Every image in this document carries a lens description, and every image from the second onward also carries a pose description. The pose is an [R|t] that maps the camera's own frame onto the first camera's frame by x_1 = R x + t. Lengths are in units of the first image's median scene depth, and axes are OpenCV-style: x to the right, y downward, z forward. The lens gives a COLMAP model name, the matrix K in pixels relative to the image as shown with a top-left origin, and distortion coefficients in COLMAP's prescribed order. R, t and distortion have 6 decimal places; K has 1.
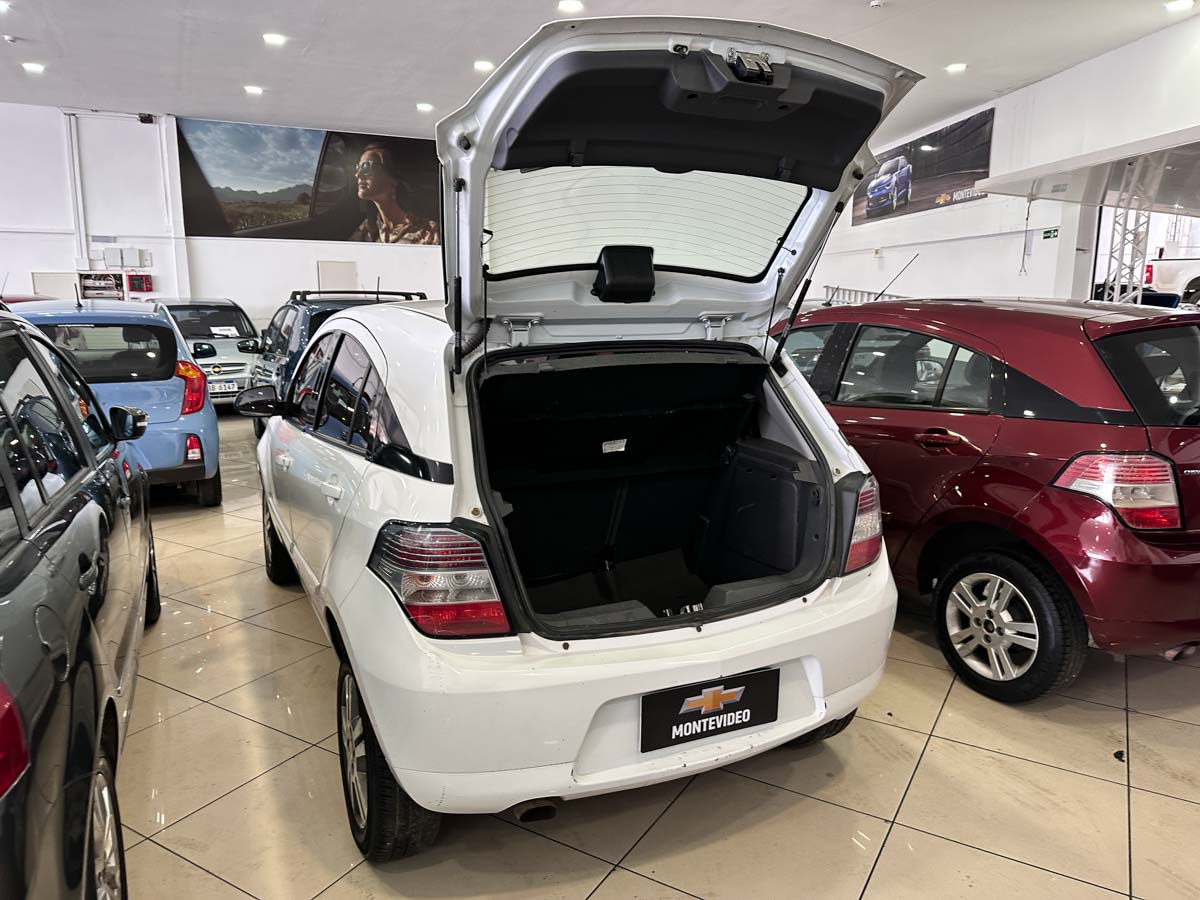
lens RADIAL K [[848.1, 0, 595.4], [0, 848.1, 448.4], [0, 0, 1]] dist [0.035505, -0.046898]
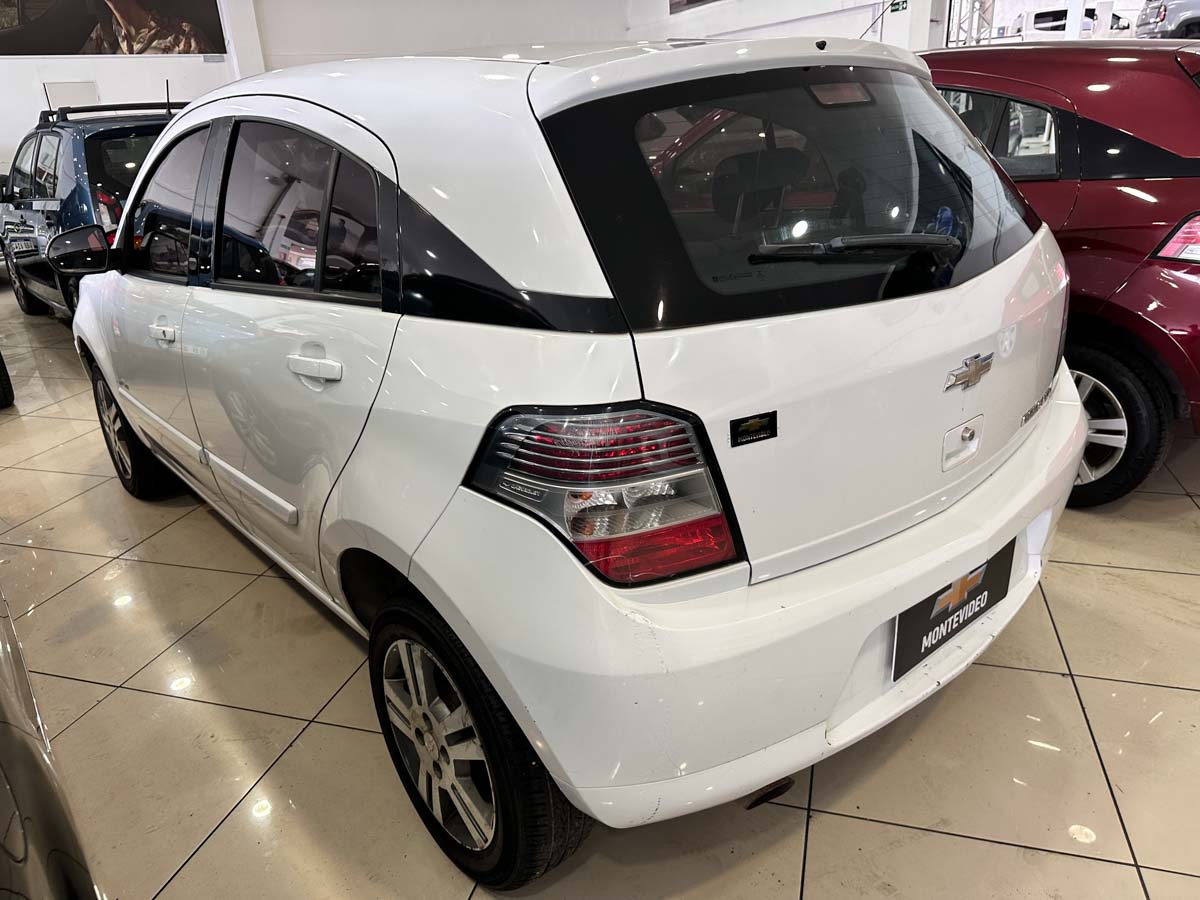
lens RADIAL K [[848.1, 0, 596.1], [0, 848.1, 449.1], [0, 0, 1]] dist [0.035505, -0.046898]
pose [[0.966717, -0.144014, 0.211467, -0.205499], [0.100105, 0.973549, 0.205381, -0.000368], [-0.235451, -0.177376, 0.955563, 0.279139]]
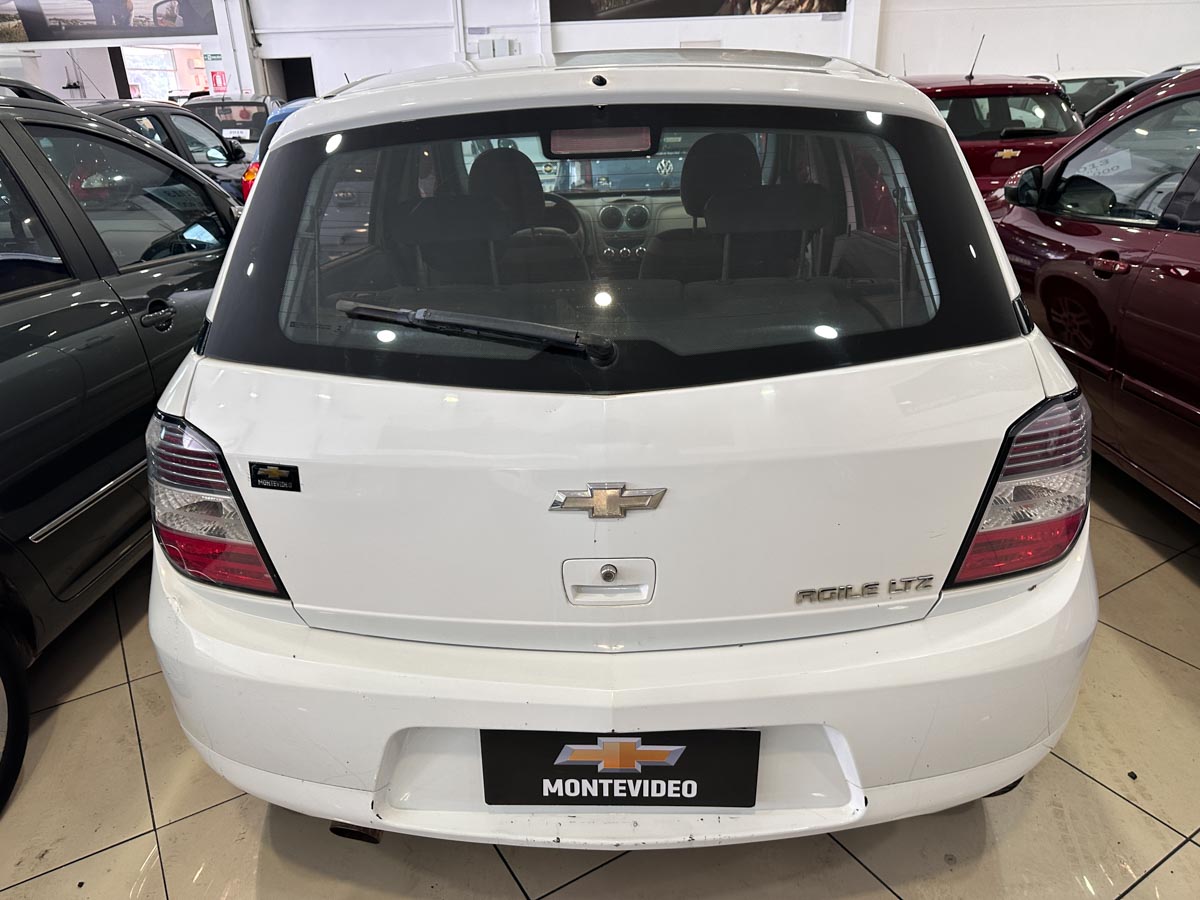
lens RADIAL K [[848.1, 0, 594.5], [0, 848.1, 450.3], [0, 0, 1]] dist [0.035505, -0.046898]
pose [[0.888469, 0.149018, -0.434070, 0.241545], [-0.047018, 0.970395, 0.236903, -0.034664], [0.456522, -0.190072, 0.869172, 0.359014]]
